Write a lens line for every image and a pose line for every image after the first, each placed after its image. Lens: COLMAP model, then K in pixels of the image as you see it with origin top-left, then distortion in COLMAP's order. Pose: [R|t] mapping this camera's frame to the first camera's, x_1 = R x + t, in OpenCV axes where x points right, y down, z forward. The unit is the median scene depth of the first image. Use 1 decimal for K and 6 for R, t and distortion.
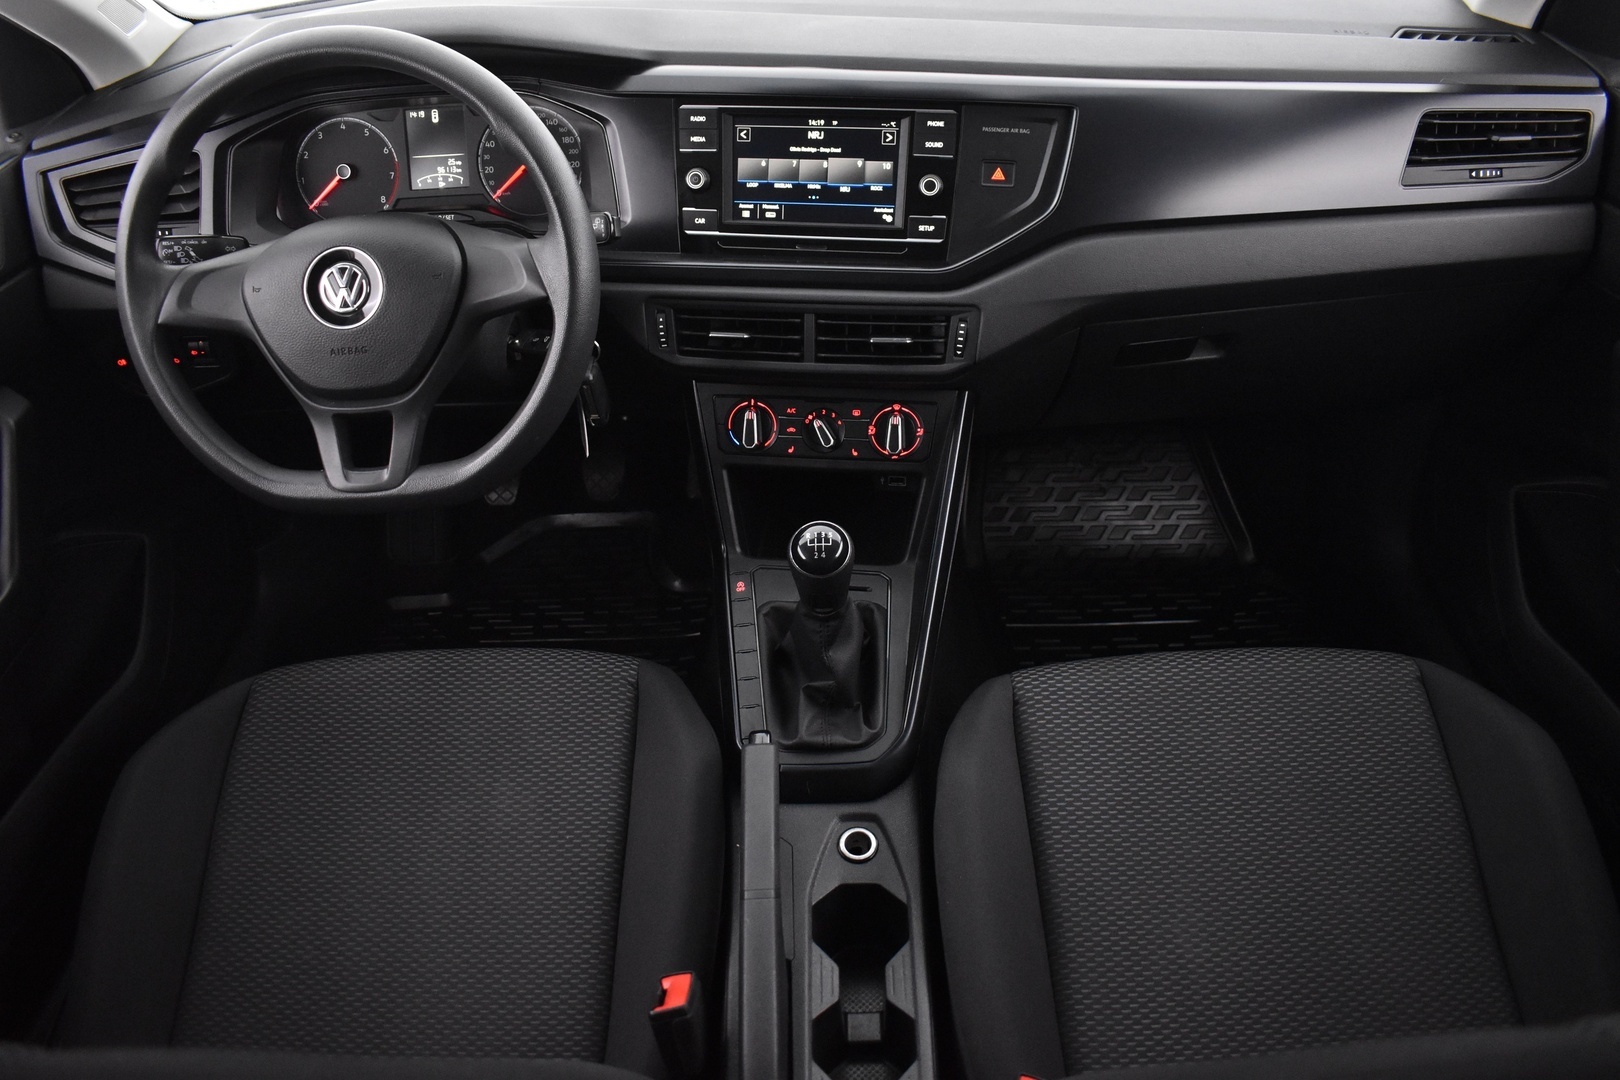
lens RADIAL K [[1282.0, 0, 820.1], [0, 1282.0, 516.6], [0, 0, 1]] dist [-0.100220, 0.016425]
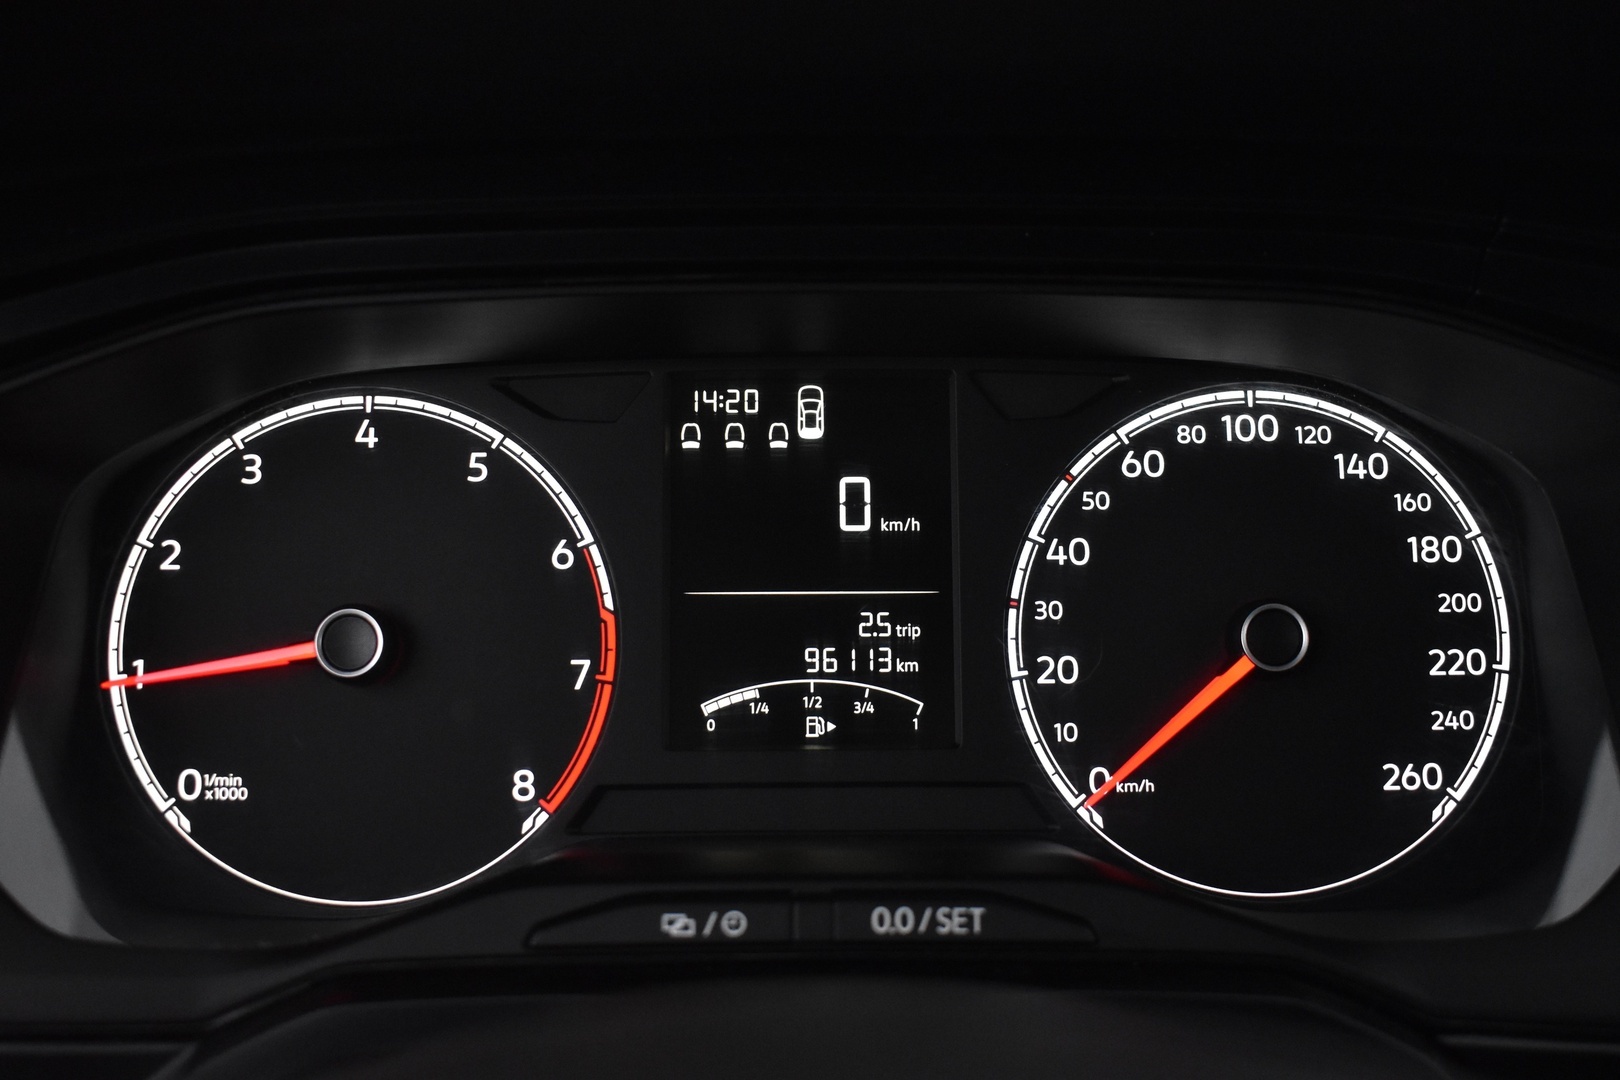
lens RADIAL K [[1748.1, 0, 810.1], [0, 1748.1, 537.4], [0, 0, 1]] dist [-0.084323, 0.000000]
pose [[0.999236, 0.034873, 0.017629, -0.334882], [-0.026813, 0.940091, -0.339868, -0.212381], [-0.028425, 0.339136, 0.940308, 0.783178]]
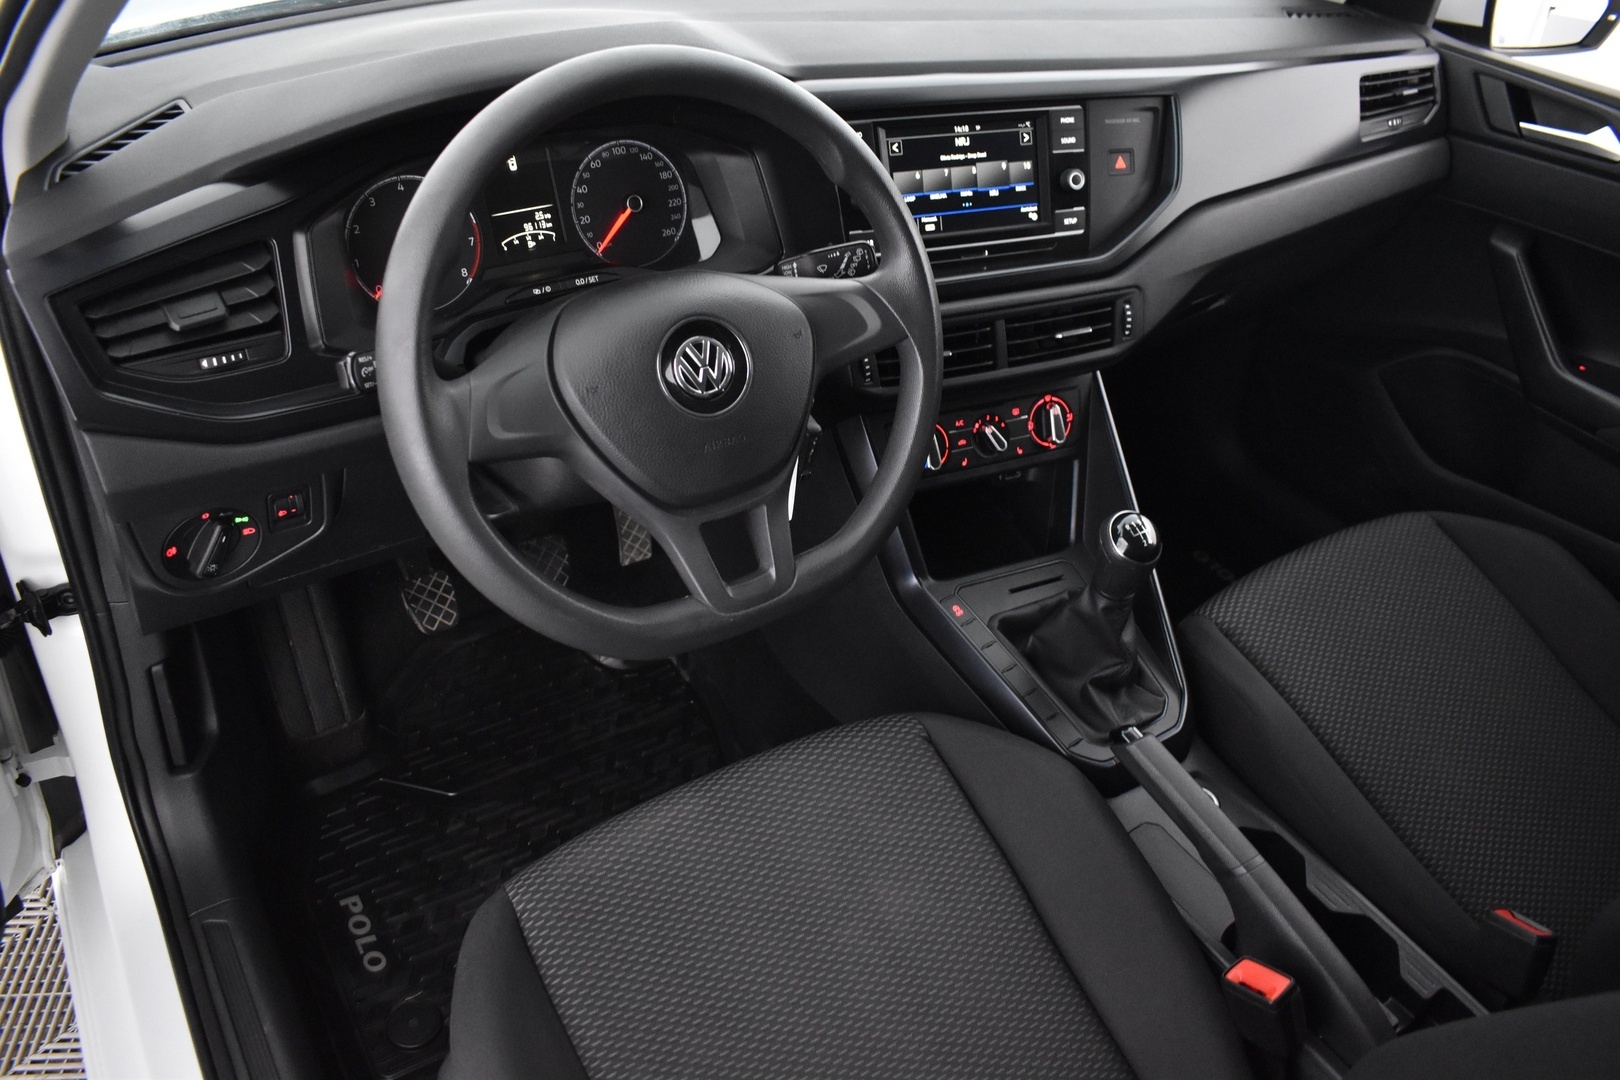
lens RADIAL K [[1282.0, 0, 822.6], [0, 1282.0, 527.1], [0, 0, 1]] dist [-0.100220, 0.016425]
pose [[0.831069, -0.244546, 0.499522, -0.654003], [0.244079, 0.967402, 0.067519, -0.102941], [-0.499750, 0.065810, 0.863666, 0.221124]]
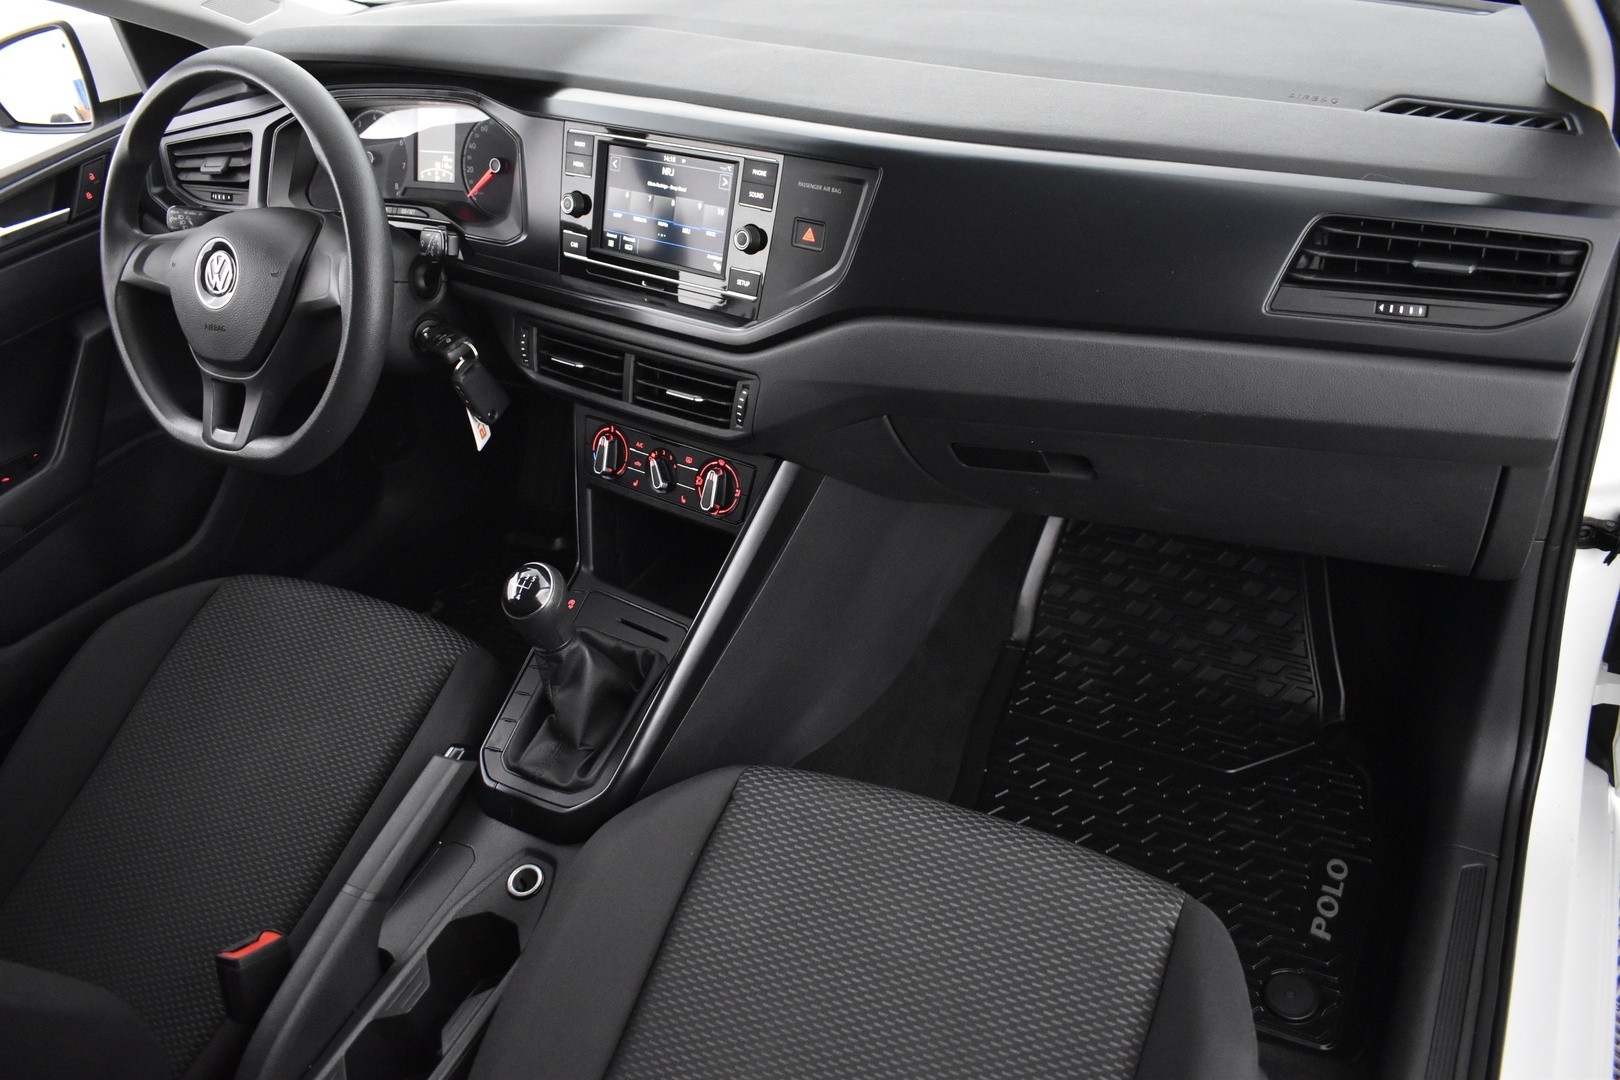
lens RADIAL K [[1282.0, 0, 804.6], [0, 1282.0, 530.1], [0, 0, 1]] dist [-0.100220, 0.016425]
pose [[0.875419, 0.220582, -0.430100, 0.558965], [-0.199245, 0.975364, 0.094688, -0.145331], [0.440391, 0.002803, 0.897802, 0.177029]]
